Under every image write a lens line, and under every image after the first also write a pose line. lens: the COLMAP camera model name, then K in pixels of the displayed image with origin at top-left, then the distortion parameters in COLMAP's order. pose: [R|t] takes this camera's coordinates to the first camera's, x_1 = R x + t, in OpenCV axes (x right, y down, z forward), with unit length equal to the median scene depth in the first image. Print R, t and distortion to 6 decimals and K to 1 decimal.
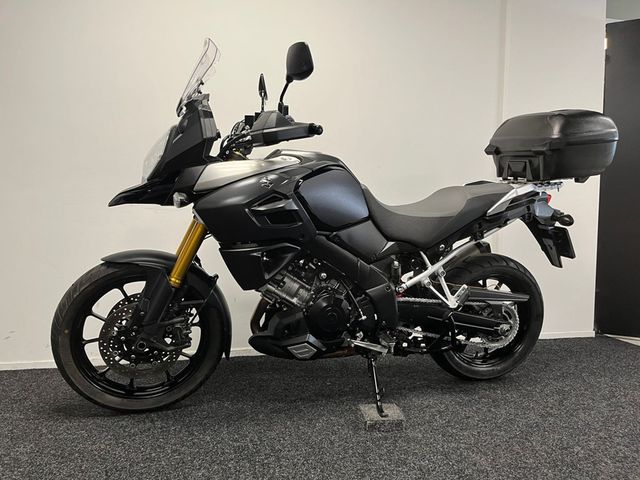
lens RADIAL K [[481.3, 0, 320.0], [0, 481.3, 240.0], [0, 0, 1]] dist [0.101222, -0.127371]
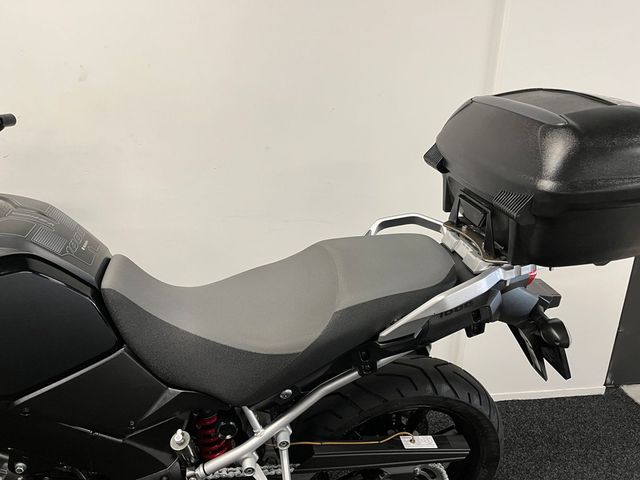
lens RADIAL K [[481.3, 0, 320.0], [0, 481.3, 240.0], [0, 0, 1]] dist [0.101222, -0.127371]
pose [[0.996920, 0.041252, -0.066702, 0.312334], [-0.023483, 0.968480, 0.247982, -0.260306], [0.074829, -0.245652, 0.966466, 0.560557]]
